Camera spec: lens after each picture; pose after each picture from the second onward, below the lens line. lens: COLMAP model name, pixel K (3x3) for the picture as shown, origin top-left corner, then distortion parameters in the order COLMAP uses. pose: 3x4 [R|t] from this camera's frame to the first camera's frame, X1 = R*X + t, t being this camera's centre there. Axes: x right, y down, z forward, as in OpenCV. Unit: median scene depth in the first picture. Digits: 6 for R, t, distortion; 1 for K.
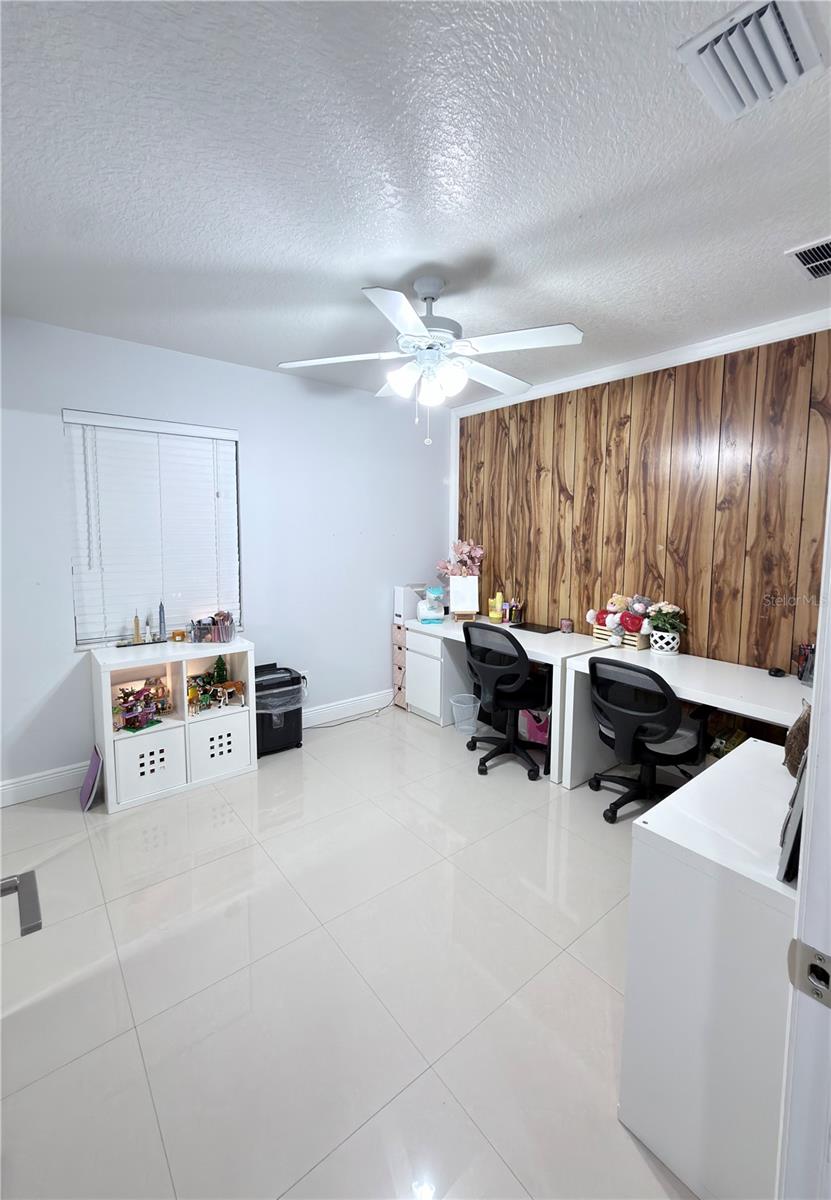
lens RADIAL K [[500.0, 0, 413.8], [0, 500.0, 570.0], [0, 0, 1]] dist [-0.001296, -0.000116]
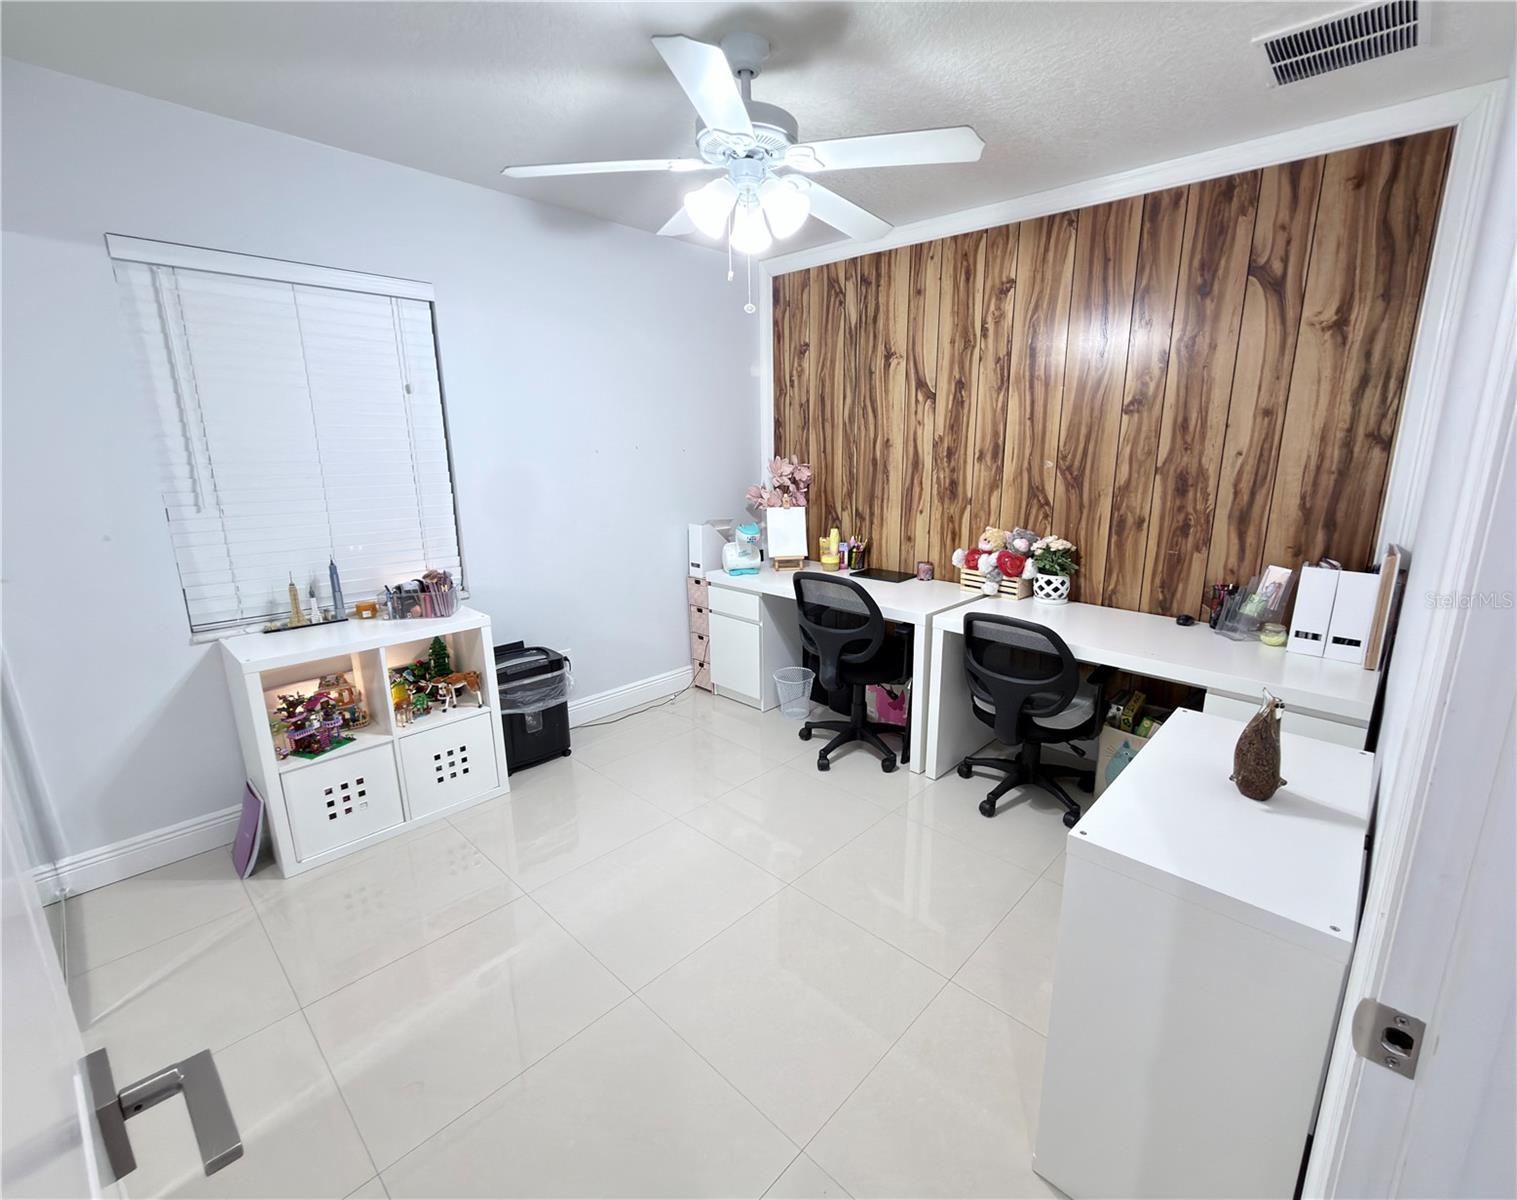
lens RADIAL K [[633.6, 0, 763.6], [0, 633.6, 579.5], [0, 0, 1]] dist [0.000550, -0.000438]
pose [[0.985512, -0.043307, 0.163984, -0.095848], [0.020382, 0.990085, 0.138980, -0.014143], [-0.168377, -0.133624, 0.976624, 0.109988]]
